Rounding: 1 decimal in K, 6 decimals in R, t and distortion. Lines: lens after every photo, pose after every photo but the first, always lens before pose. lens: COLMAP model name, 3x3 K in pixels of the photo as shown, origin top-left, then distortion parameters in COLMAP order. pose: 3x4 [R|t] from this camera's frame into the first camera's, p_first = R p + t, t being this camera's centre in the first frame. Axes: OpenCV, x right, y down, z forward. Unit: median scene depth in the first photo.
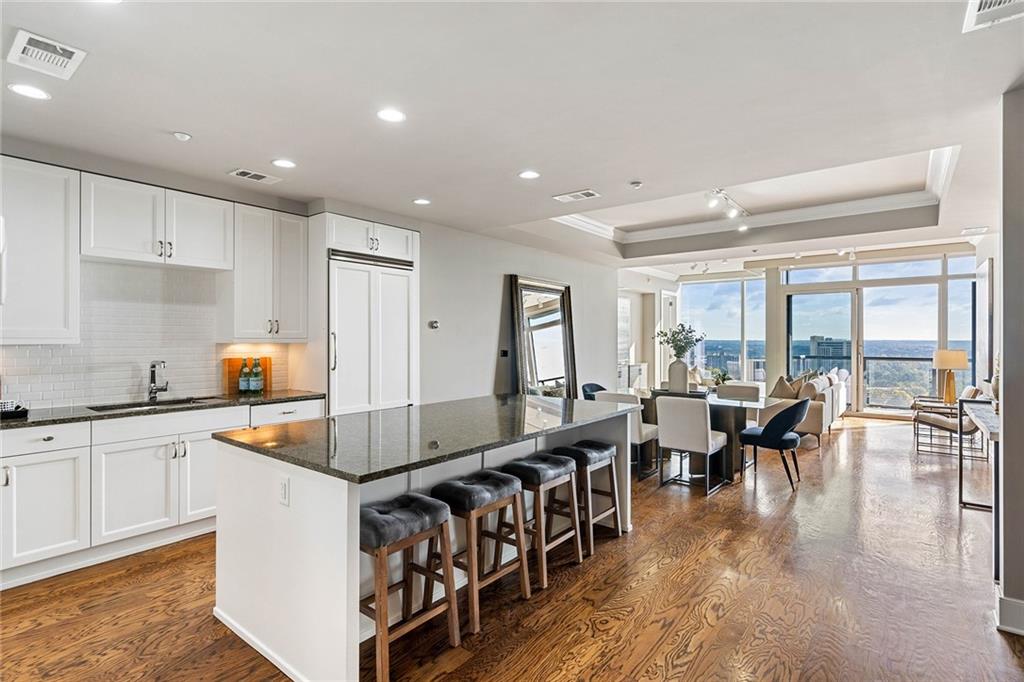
lens RADIAL K [[498.9, 0, 512.0], [0, 498.9, 341.0], [0, 0, 1]] dist [-0.002671, -0.000111]
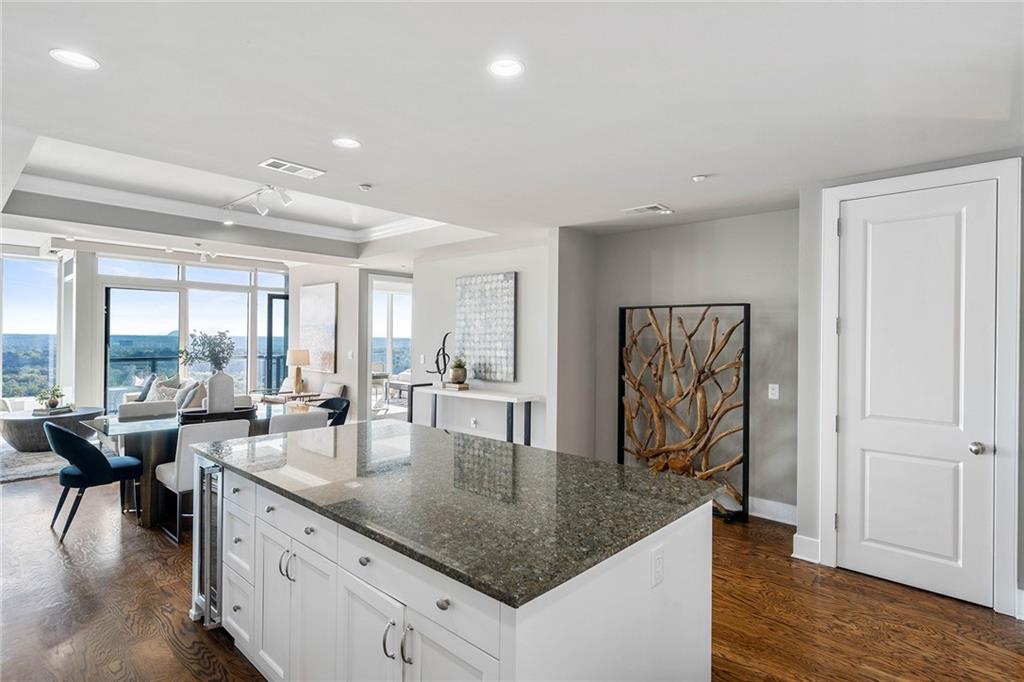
lens RADIAL K [[531.9, 0, 512.0], [0, 531.9, 341.0], [0, 0, 1]] dist [0.001757, 0.000014]
pose [[0.072560, -0.007691, 0.997334, -0.379860], [-0.004868, 0.999956, 0.008065, -0.017178], [-0.997352, -0.005440, 0.072519, 0.336715]]
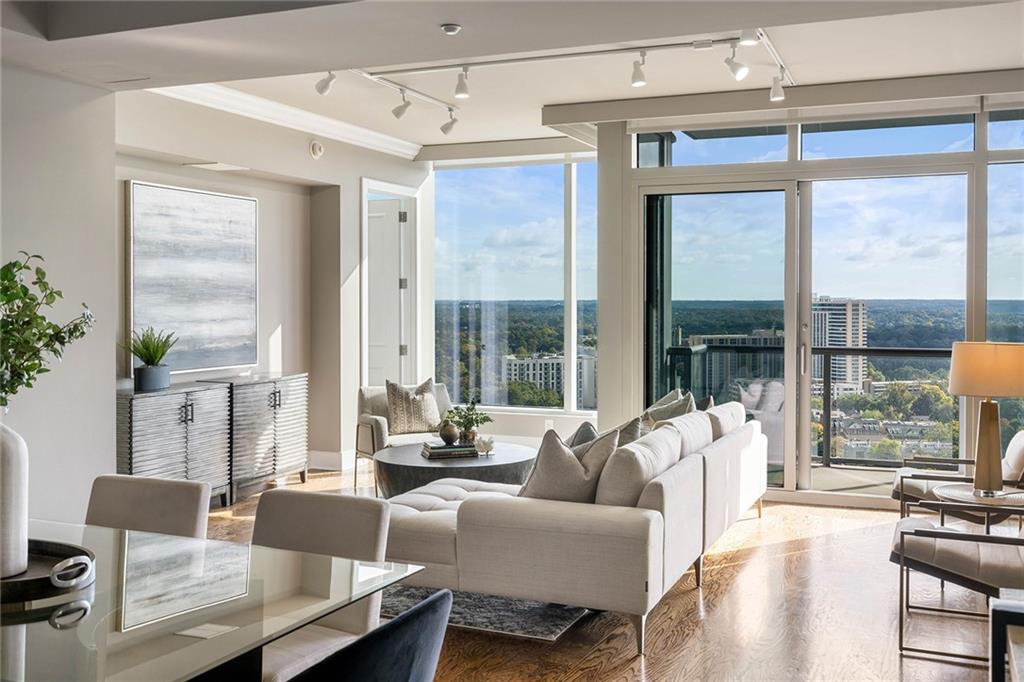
lens RADIAL K [[986.4, 0, 542.3], [0, 986.4, 308.3], [0, 0, 1]] dist [-0.003713, 0.005892]
pose [[0.959548, -0.003494, 0.281522, 0.336235], [0.001674, 0.999976, 0.006705, -0.011990], [-0.281539, -0.005963, 0.959531, 0.366410]]
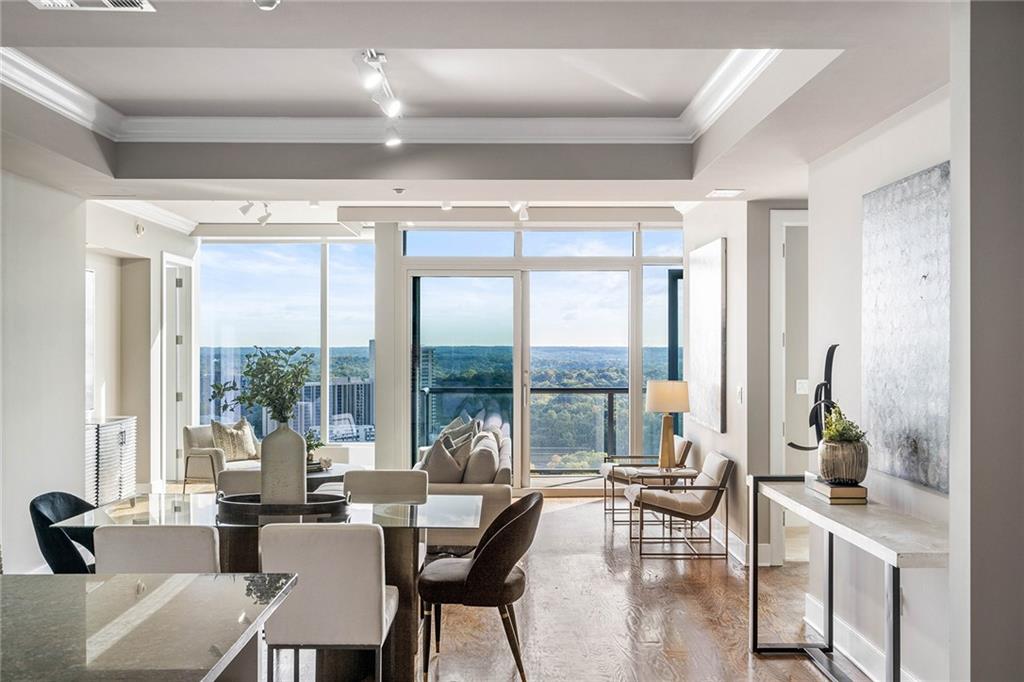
lens RADIAL K [[1003.7, 0, 512.0], [0, 1003.7, 341.0], [0, 0, 1]] dist [0.005569, 0.000311]
pose [[0.774563, 0.000923, 0.632497, -0.048418], [0.003965, 0.999972, -0.006315, -0.022461], [-0.632485, 0.007399, 0.774537, 0.145936]]
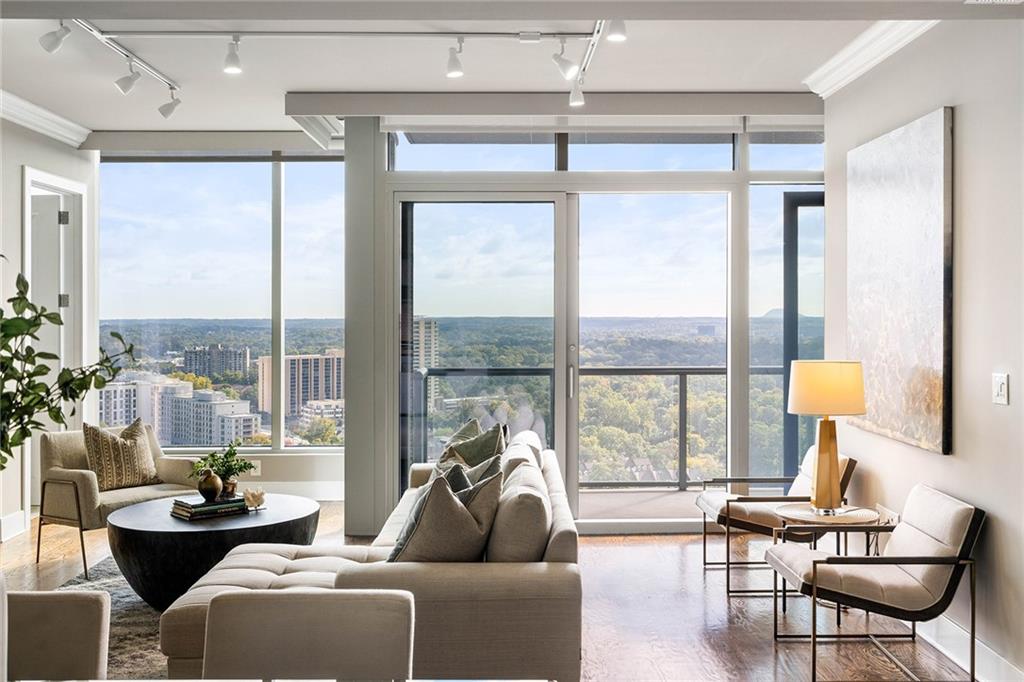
lens RADIAL K [[1030.8, 0, 523.3], [0, 1030.8, 309.5], [0, 0, 1]] dist [-0.005843, -0.001512]
pose [[0.771859, 0.000104, 0.635794, 0.211647], [0.006884, 0.999940, -0.008521, -0.013964], [-0.635756, 0.010954, 0.771812, 0.513081]]
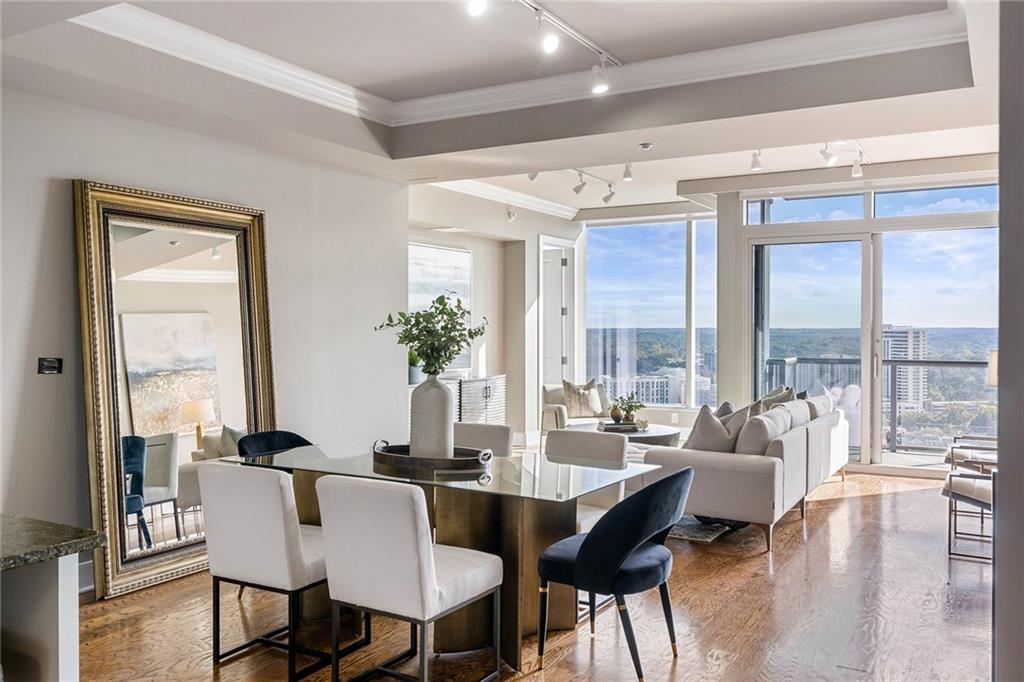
lens RADIAL K [[837.4, 0, 516.4], [0, 837.4, 332.2], [0, 0, 1]] dist [-0.003335, -0.004724]
pose [[0.989227, -0.001788, 0.146380, 0.224607], [0.001419, 0.999996, 0.002627, -0.003391], [-0.146384, -0.002391, 0.989225, 0.201913]]
